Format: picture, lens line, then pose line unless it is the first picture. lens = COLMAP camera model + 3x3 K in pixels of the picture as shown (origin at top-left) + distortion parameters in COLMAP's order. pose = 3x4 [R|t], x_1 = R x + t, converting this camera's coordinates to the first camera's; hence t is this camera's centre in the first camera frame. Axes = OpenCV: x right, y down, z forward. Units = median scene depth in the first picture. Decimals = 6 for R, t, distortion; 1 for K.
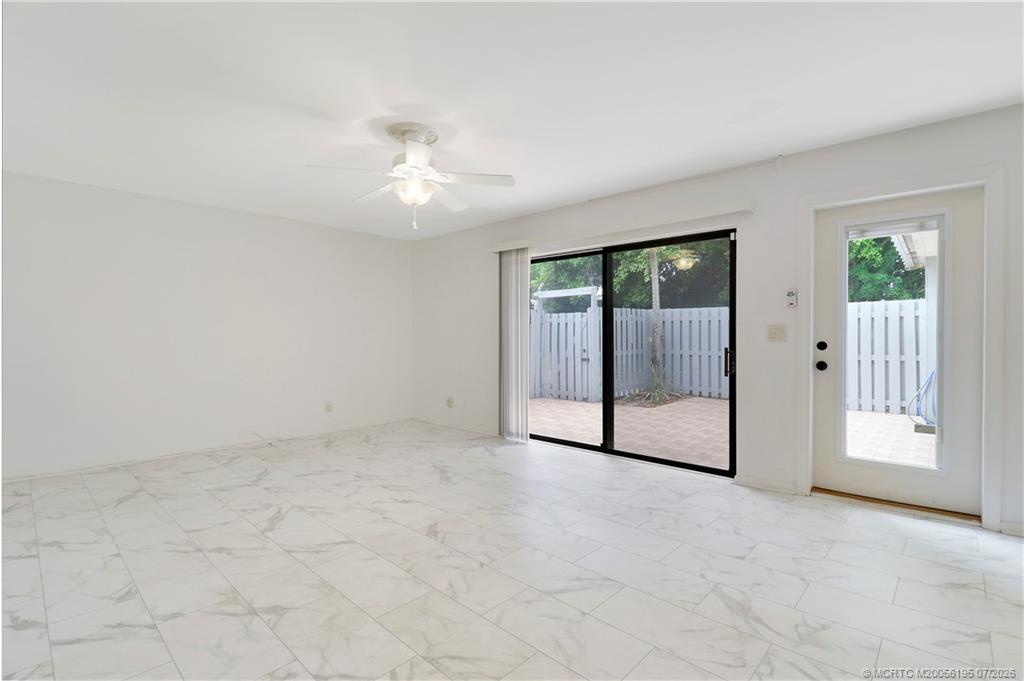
lens RADIAL K [[462.6, 0, 521.8], [0, 462.6, 340.5], [0, 0, 1]] dist [-0.003203, -0.010008]
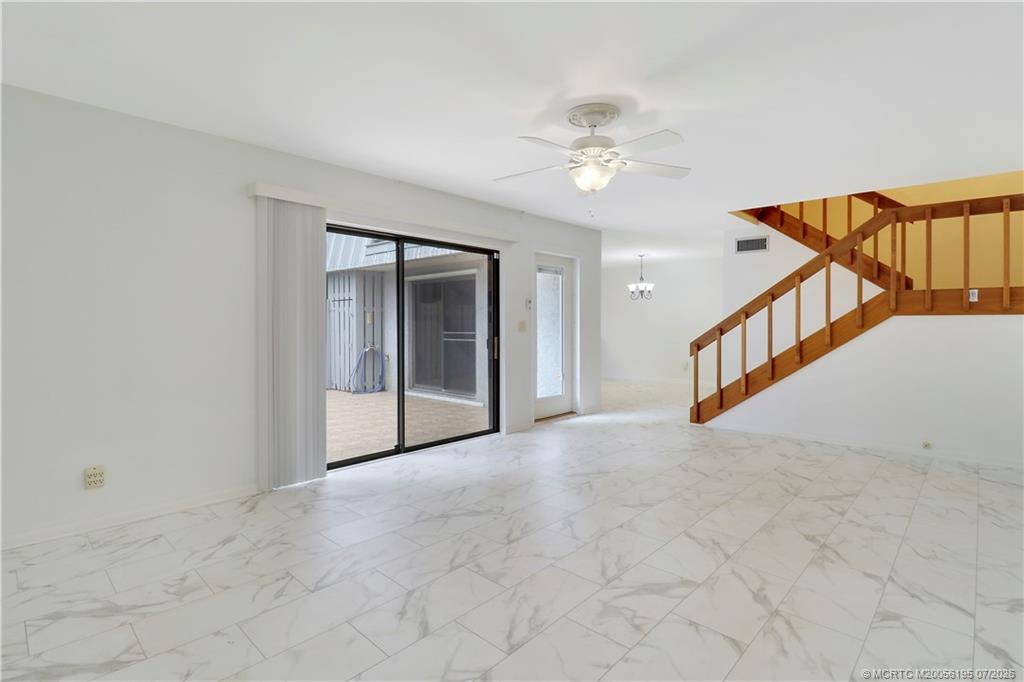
lens RADIAL K [[512.1, 0, 480.2], [0, 512.1, 335.6], [0, 0, 1]] dist [0.004501, -0.015328]
pose [[0.043207, -0.019091, 0.998884, -1.458945], [0.014378, 0.999726, 0.018486, -0.025016], [-0.998963, 0.013563, 0.043469, 1.351603]]
